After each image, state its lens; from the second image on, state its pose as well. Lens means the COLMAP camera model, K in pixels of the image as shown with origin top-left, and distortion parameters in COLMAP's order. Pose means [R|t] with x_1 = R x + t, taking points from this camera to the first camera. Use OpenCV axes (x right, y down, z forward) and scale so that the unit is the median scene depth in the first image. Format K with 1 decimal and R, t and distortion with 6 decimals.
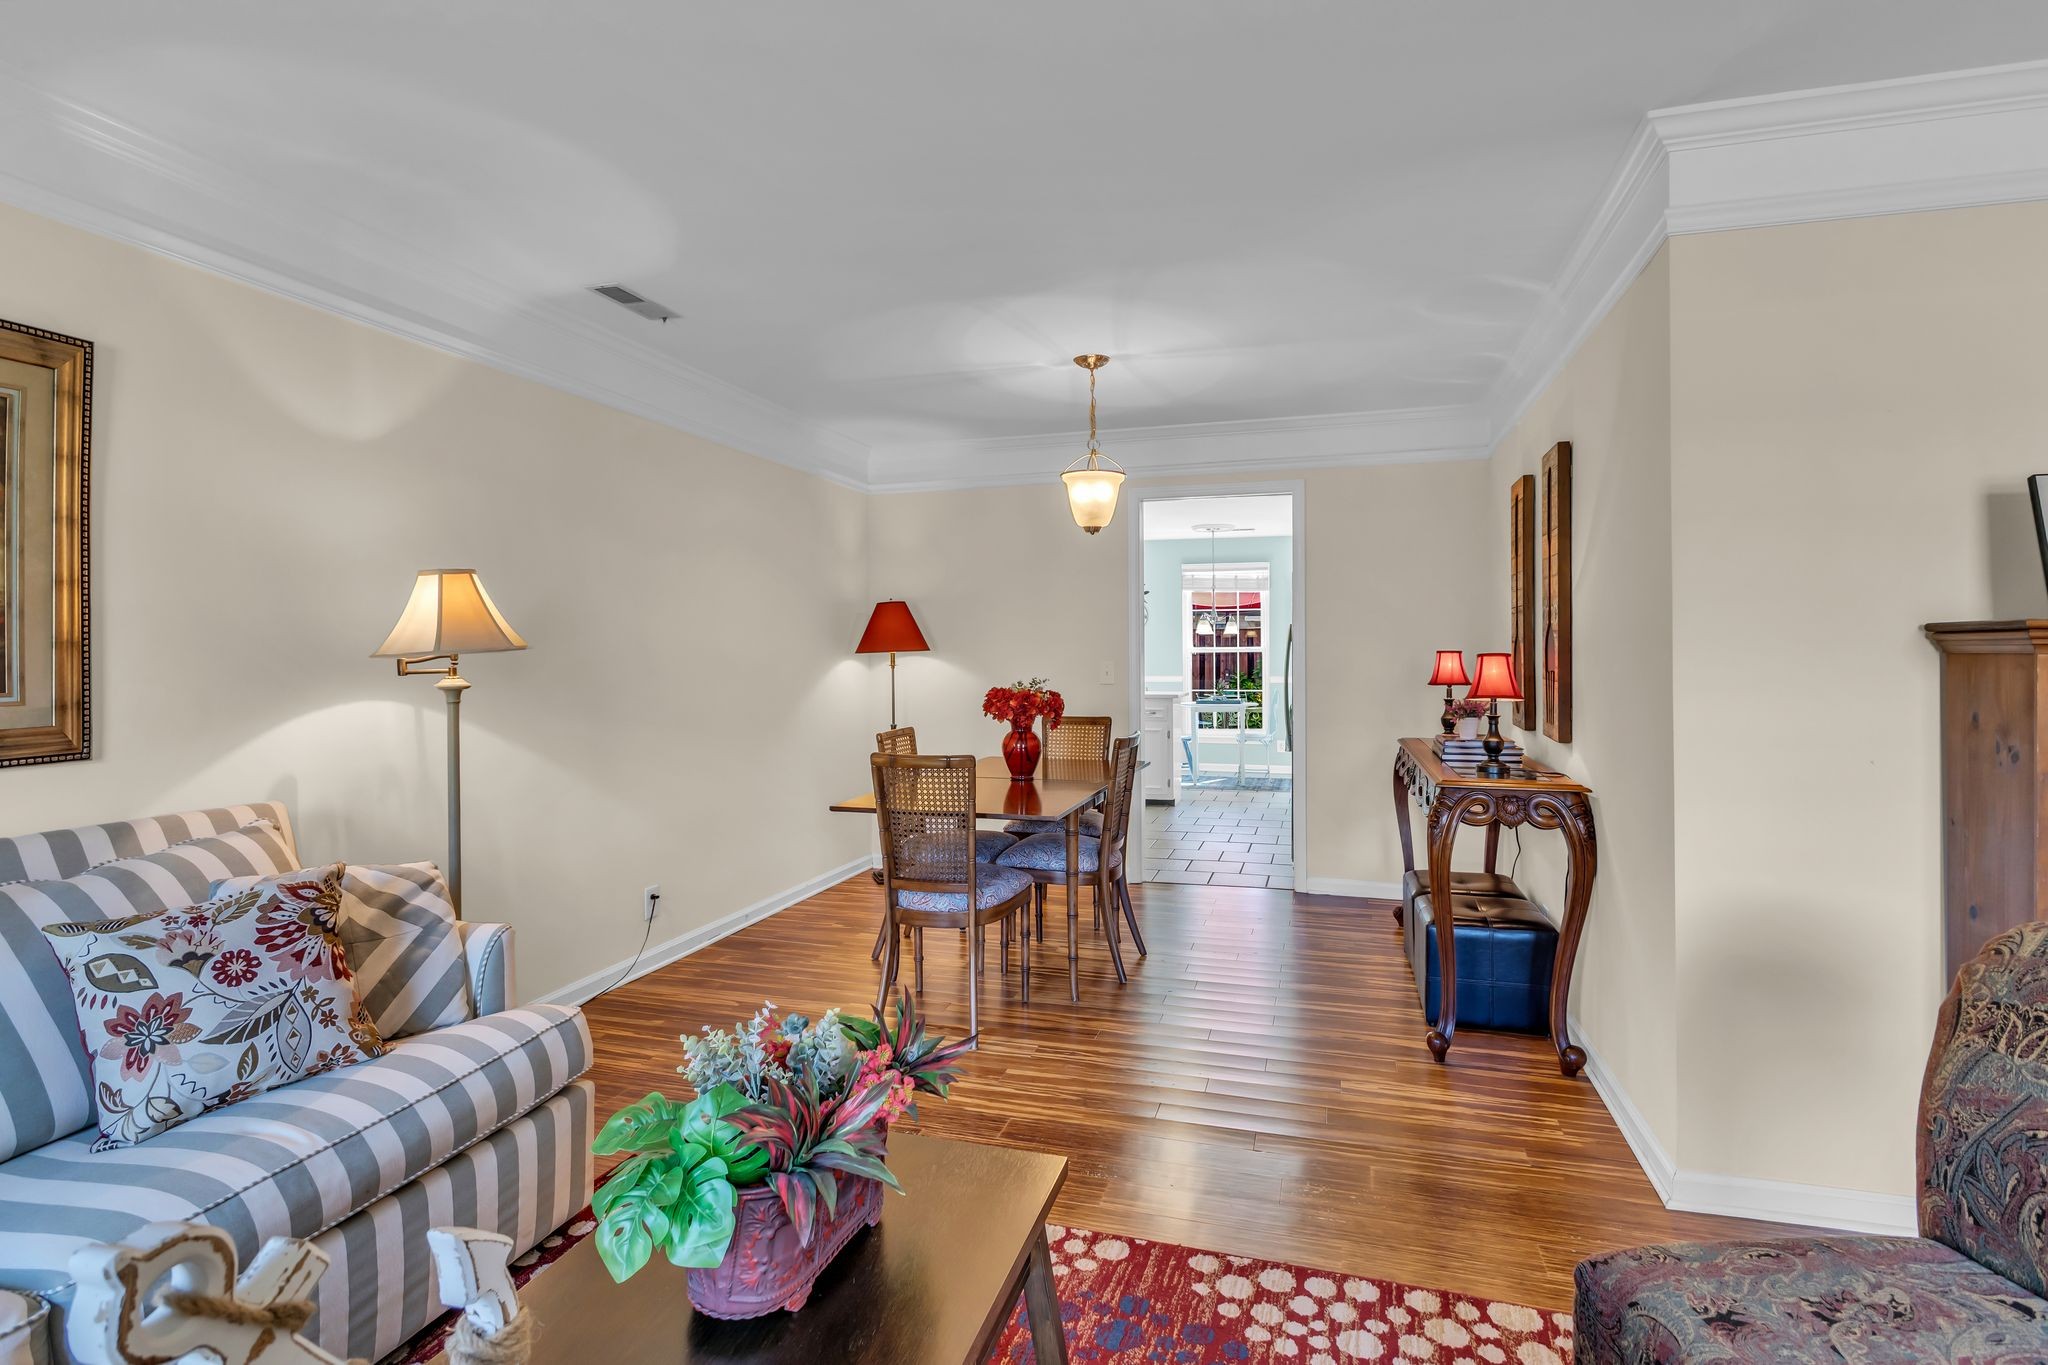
lens RADIAL K [[1000.1, 0, 1039.4], [0, 1000.1, 653.2], [0, 0, 1]] dist [0.001748, -0.000022]
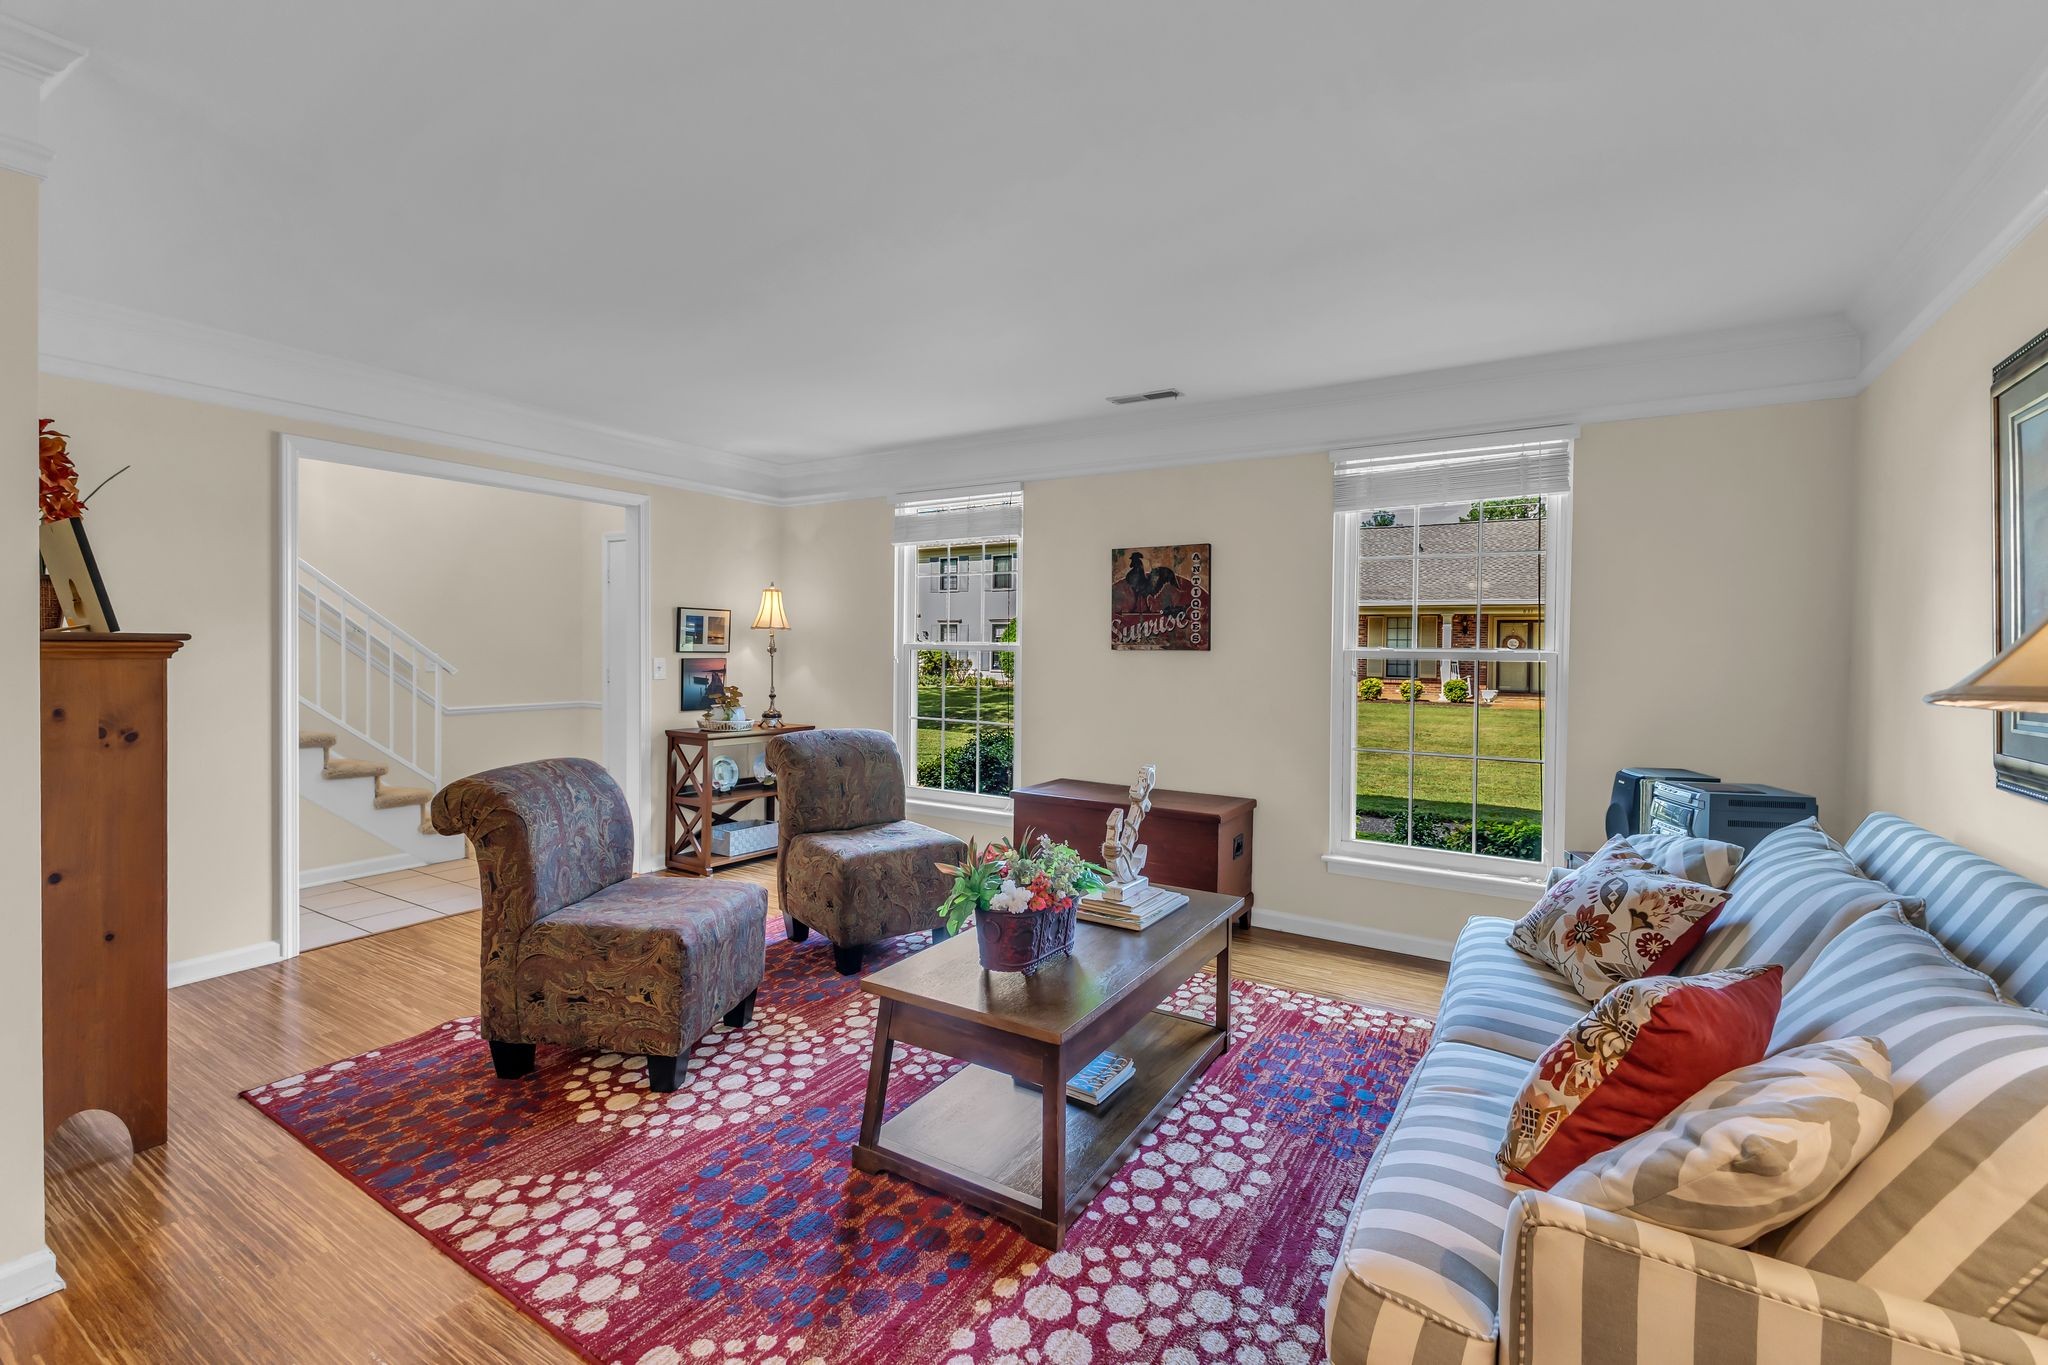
lens RADIAL K [[885.9, 0, 1028.2], [0, 885.9, 663.7], [0, 0, 1]] dist [0.003632, 0.000397]
pose [[-0.963530, -0.009769, 0.267422, -0.414560], [-0.004482, 0.999782, 0.020374, -0.019644], [-0.267563, 0.018432, -0.963364, 1.571380]]
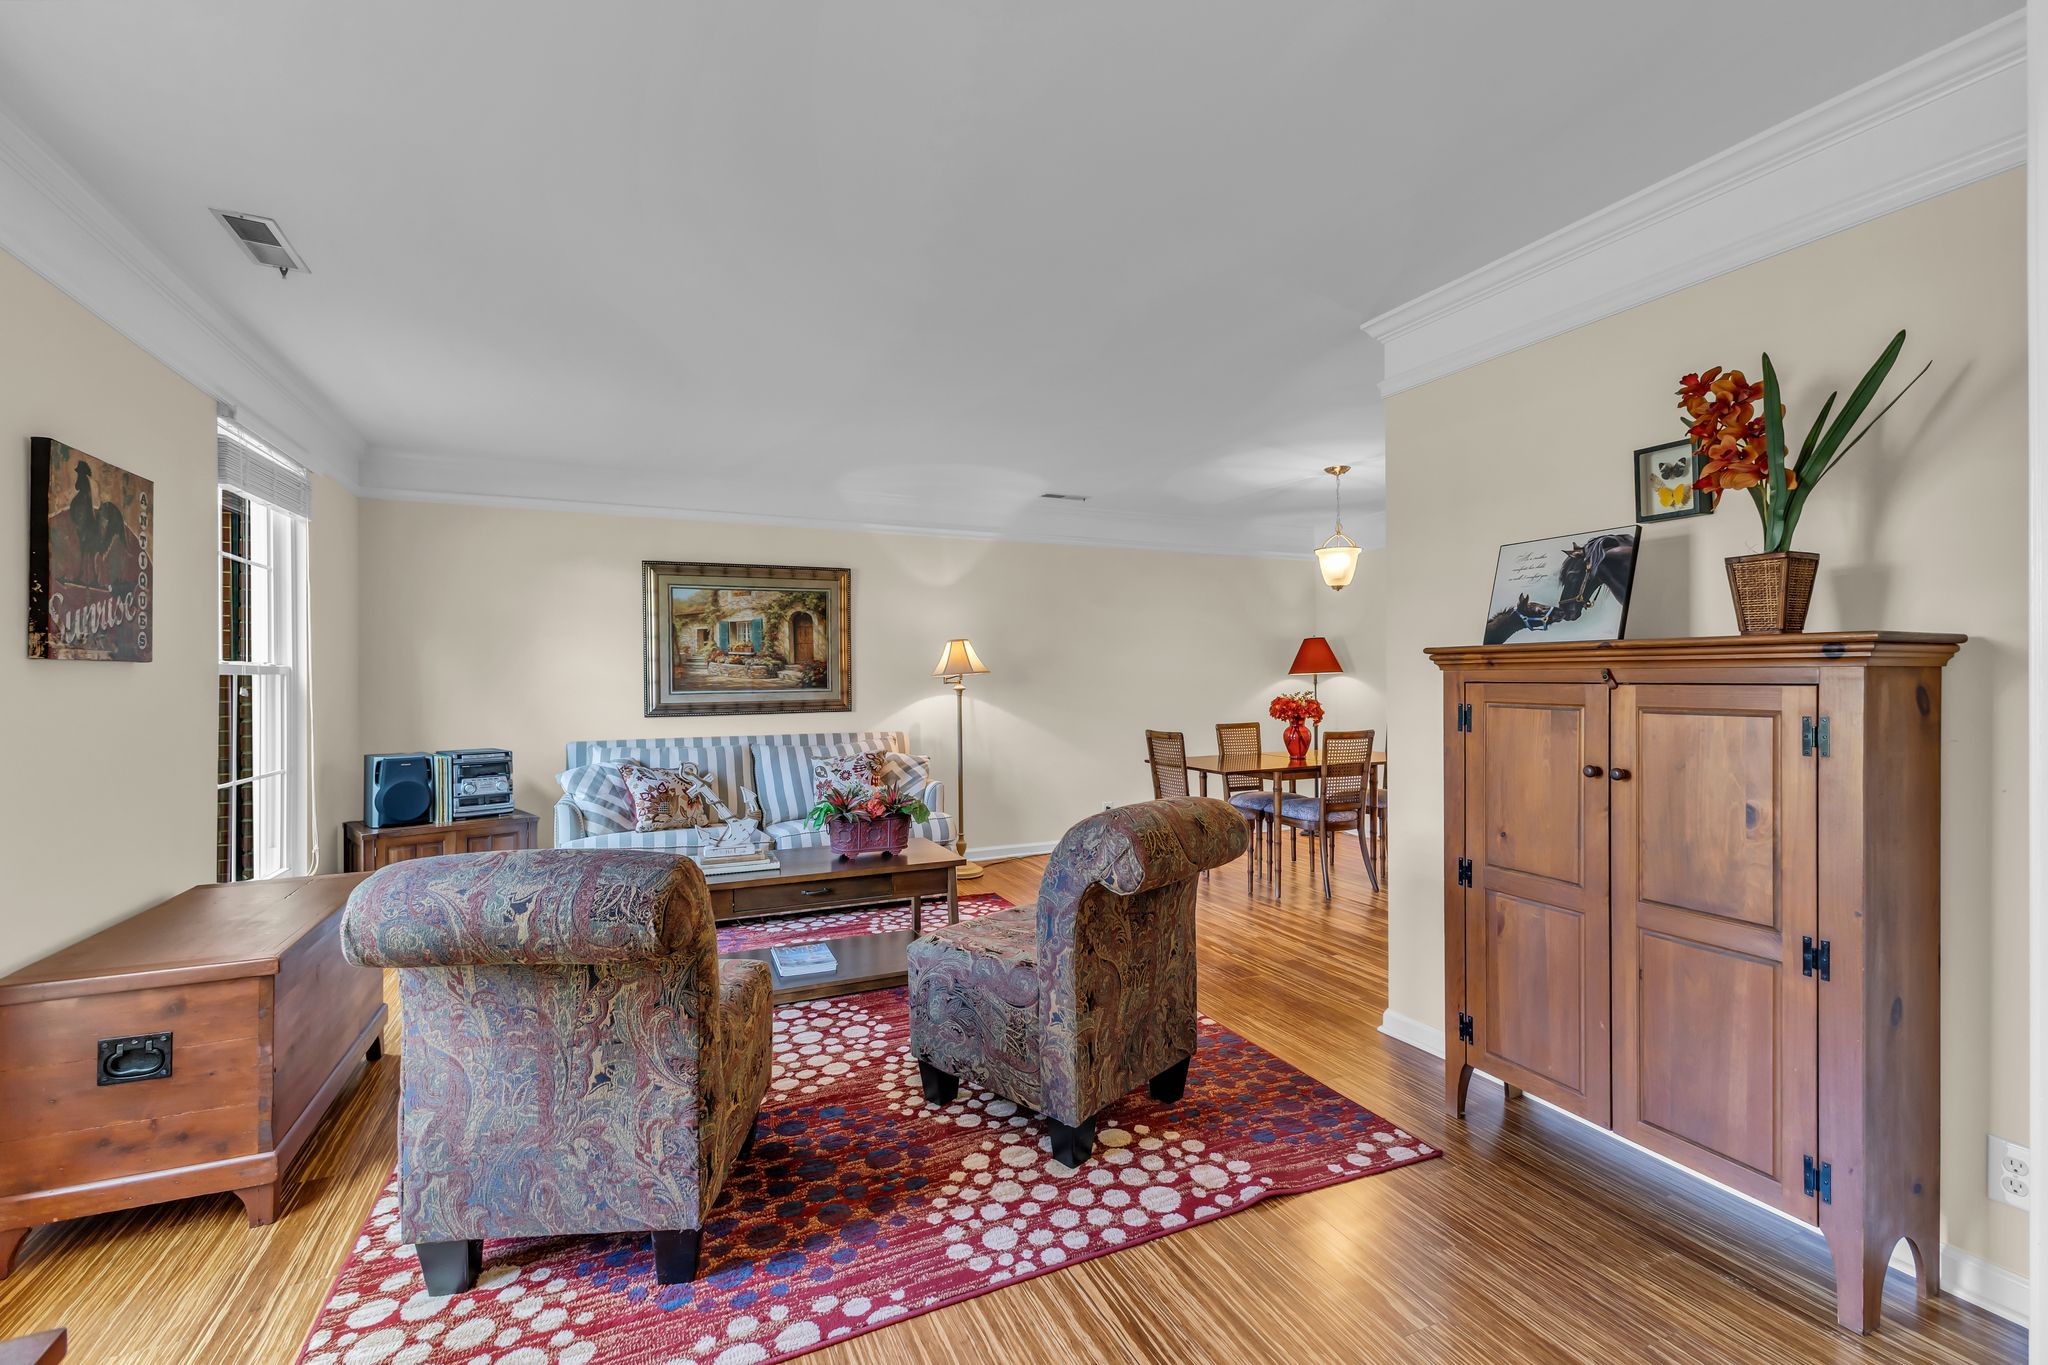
lens RADIAL K [[885.9, 0, 1034.8], [0, 885.9, 682.5], [0, 0, 1]] dist [0.003632, 0.000397]
pose [[0.663379, 0.002387, -0.748280, 1.348823], [0.001629, 0.999988, 0.004634, 0.011288], [0.748282, -0.004293, 0.663367, -0.314945]]
